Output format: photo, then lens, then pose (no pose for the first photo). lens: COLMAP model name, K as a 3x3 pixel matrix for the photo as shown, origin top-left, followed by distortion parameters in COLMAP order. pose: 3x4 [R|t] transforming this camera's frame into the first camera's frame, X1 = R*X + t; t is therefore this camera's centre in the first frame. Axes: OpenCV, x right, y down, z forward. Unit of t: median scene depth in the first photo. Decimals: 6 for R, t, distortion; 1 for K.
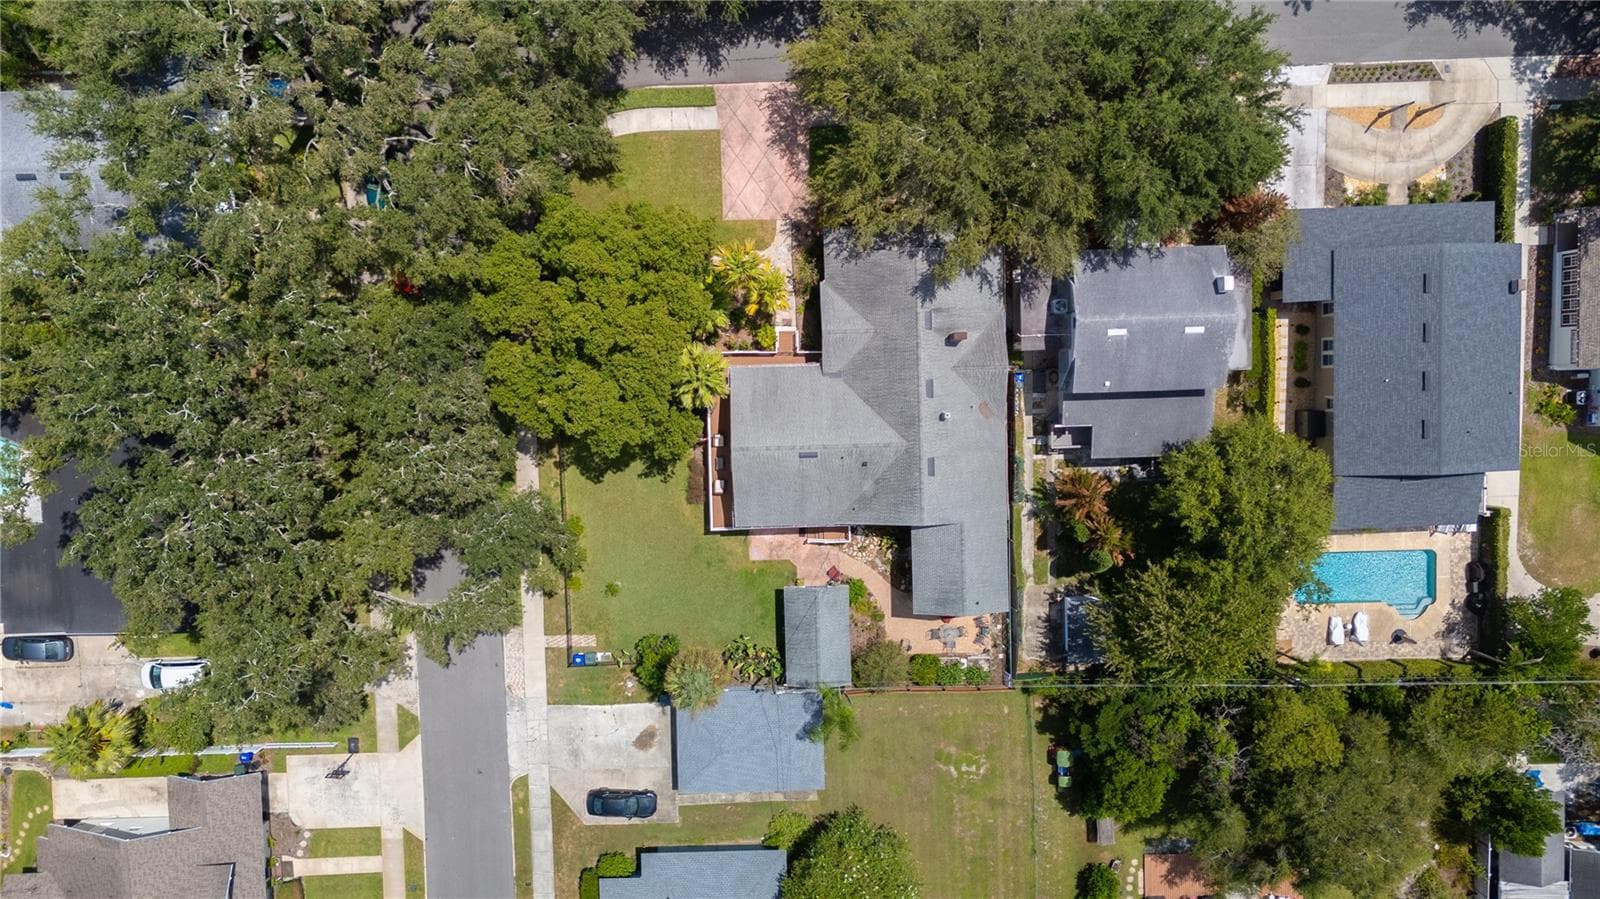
lens RADIAL K [[1175.8, 0, 794.9], [0, 1175.8, 449.1], [0, 0, 1]] dist [0.058303, -0.047726]
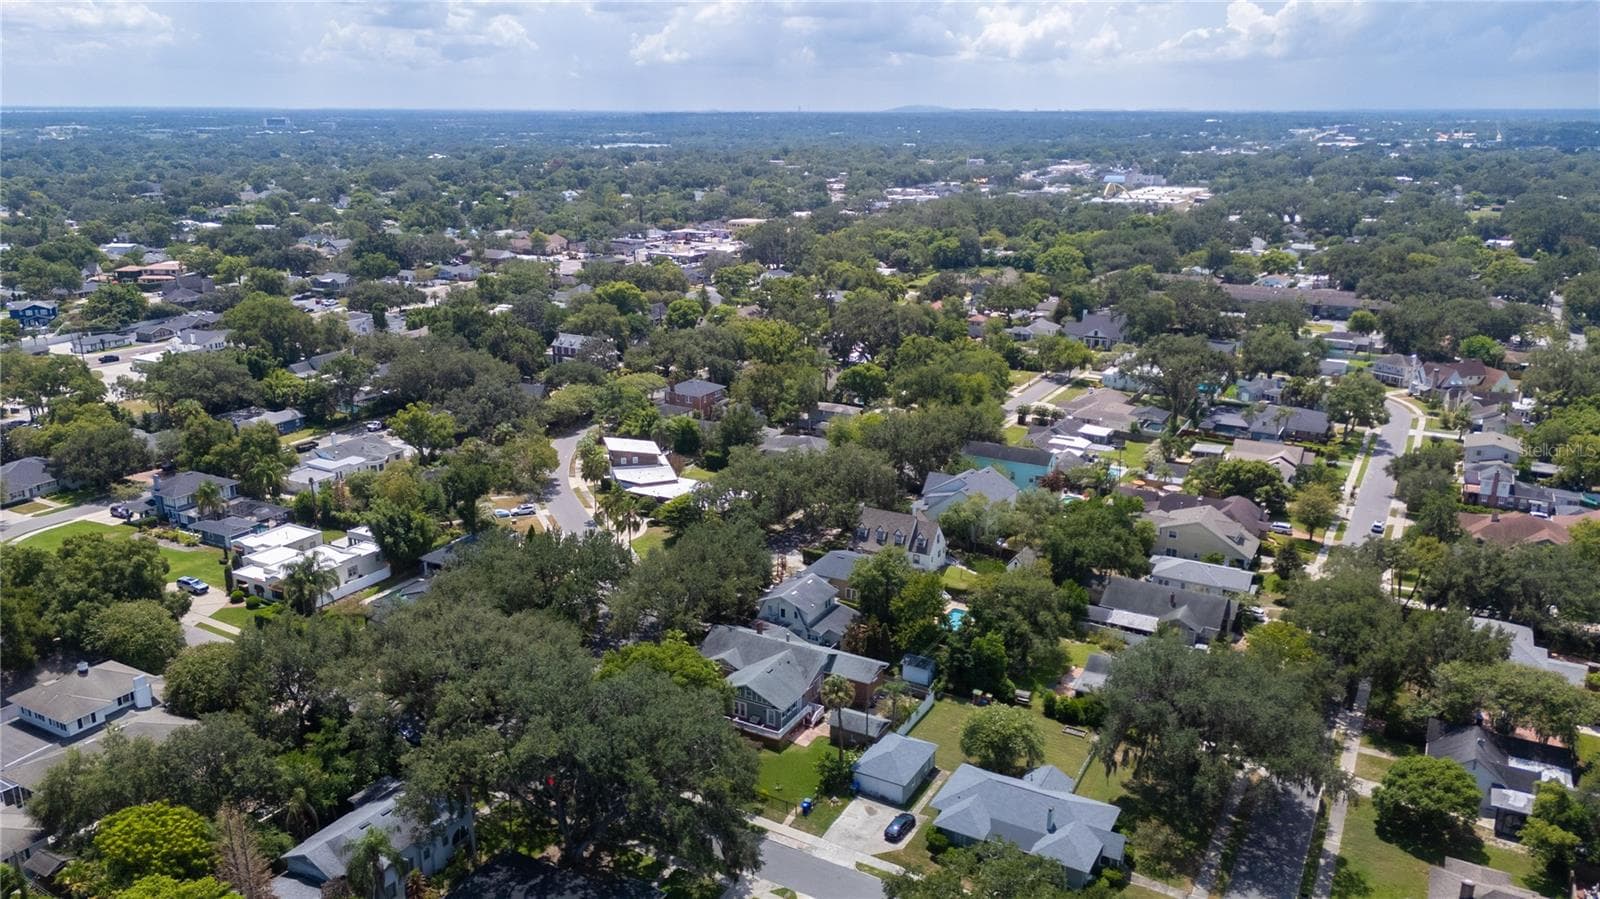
lens RADIAL K [[1175.8, 0, 795.2], [0, 1175.8, 445.9], [0, 0, 1]] dist [0.058303, -0.047726]
pose [[0.513531, -0.235786, 0.825040, -1.381716], [0.856611, 0.084801, -0.508947, 0.931713], [0.050039, 0.968098, 0.245525, 0.137014]]
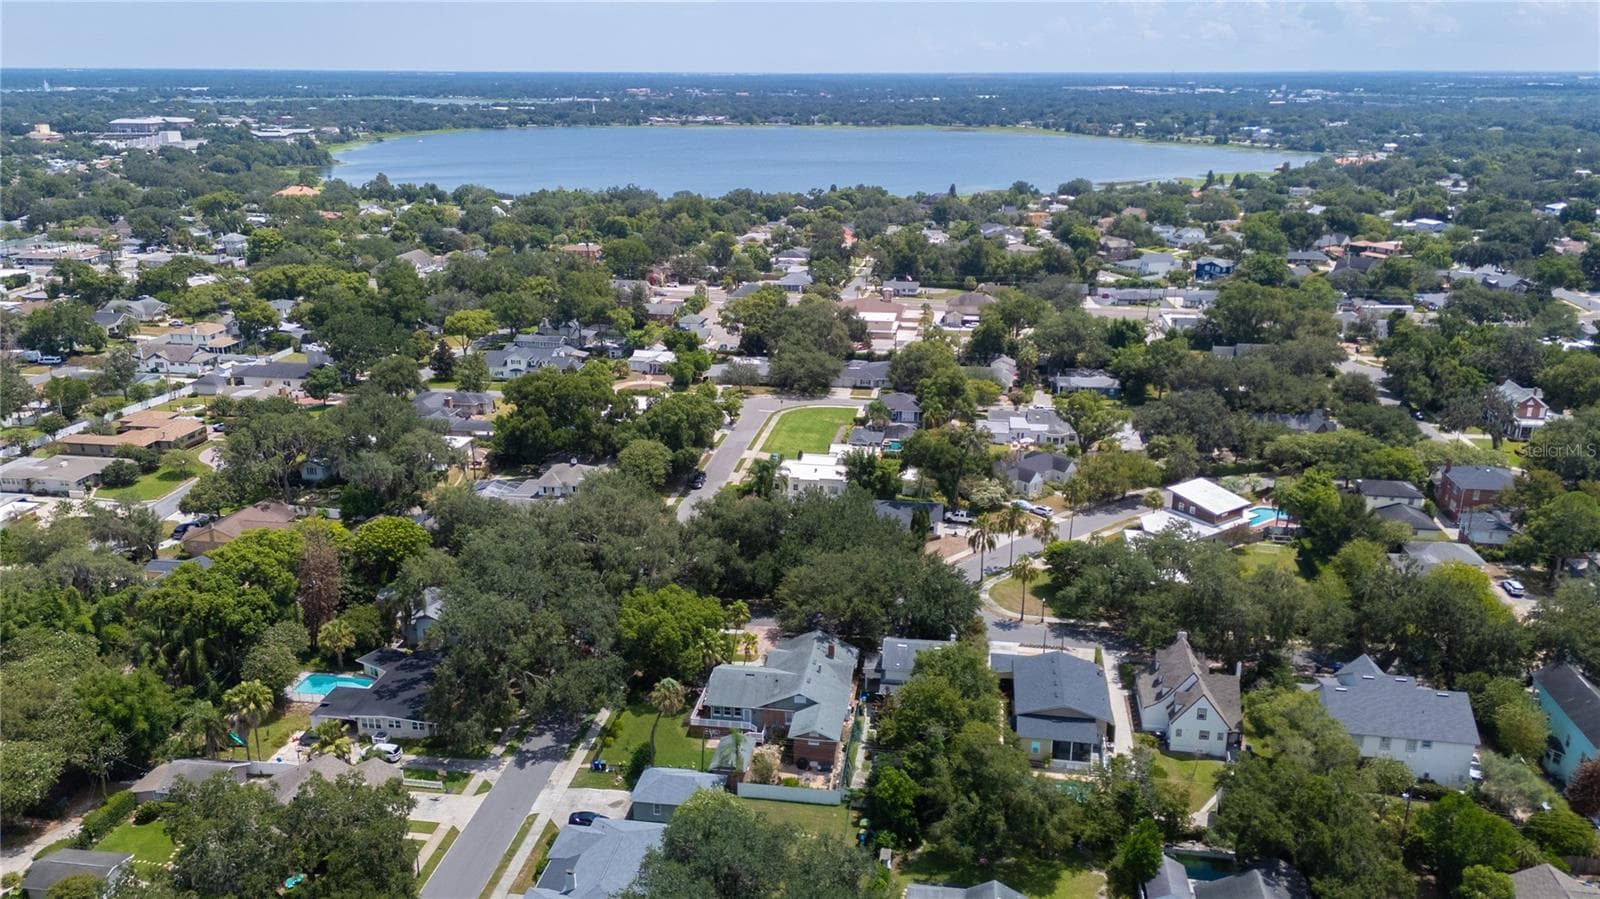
lens RADIAL K [[1175.8, 0, 806.6], [0, 1175.8, 439.7], [0, 0, 1]] dist [0.058303, -0.047726]
pose [[0.984812, 0.053316, -0.165236, 0.385732], [-0.173208, 0.235802, -0.956241, 1.680324], [-0.012019, 0.970337, 0.241456, 0.104844]]
